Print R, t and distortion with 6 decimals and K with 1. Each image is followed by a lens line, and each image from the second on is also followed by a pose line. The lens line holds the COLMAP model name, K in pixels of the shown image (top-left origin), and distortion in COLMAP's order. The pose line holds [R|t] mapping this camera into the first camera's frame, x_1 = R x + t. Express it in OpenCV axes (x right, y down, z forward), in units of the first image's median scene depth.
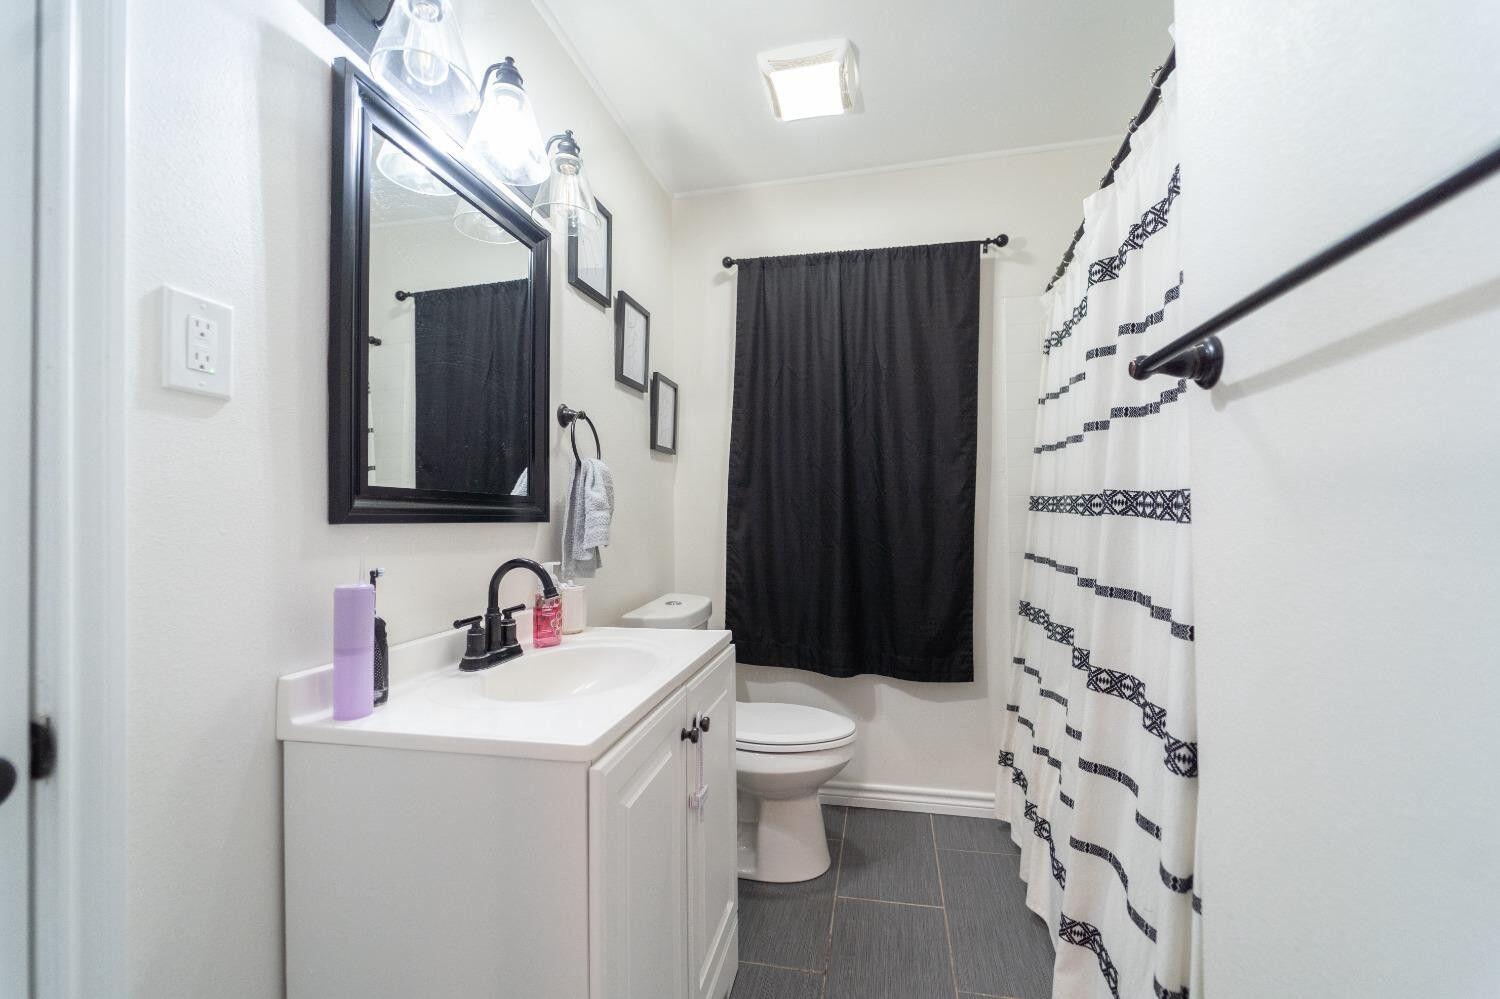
lens RADIAL K [[600.1, 0, 752.4], [0, 600.1, 509.5], [0, 0, 1]] dist [0.011311, -0.004221]
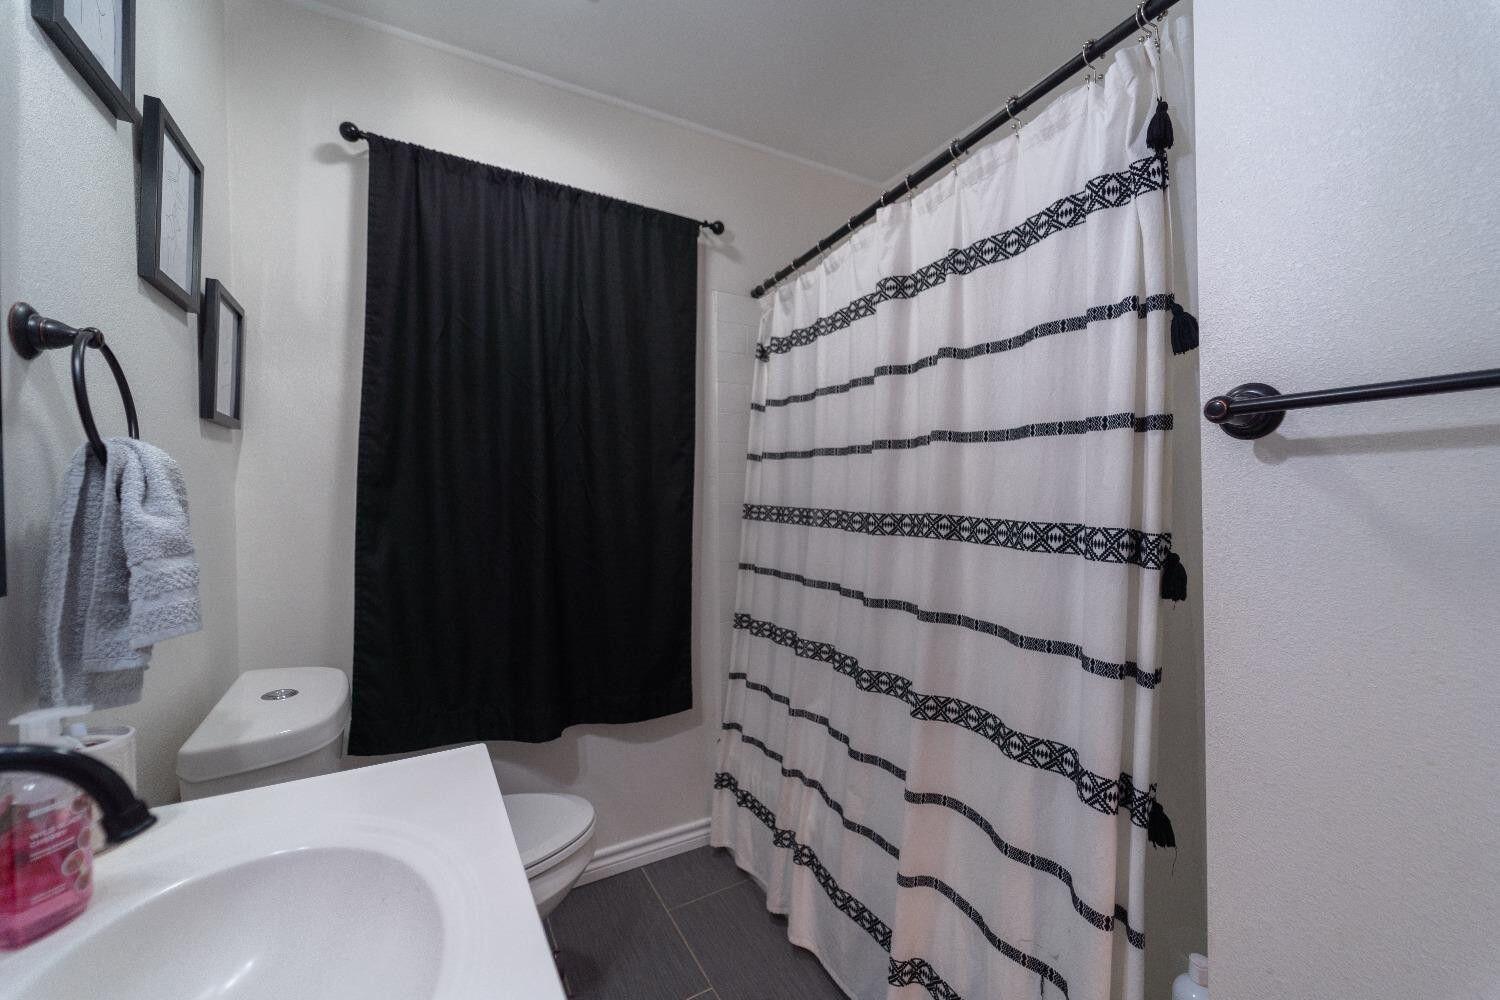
lens RADIAL K [[600.1, 0, 752.4], [0, 600.1, 510.0], [0, 0, 1]] dist [0.011311, -0.004221]
pose [[0.754098, -0.009299, 0.656696, -0.158163], [-0.007117, 0.999725, 0.022329, -0.033421], [-0.656723, -0.021512, 0.753825, 0.258777]]
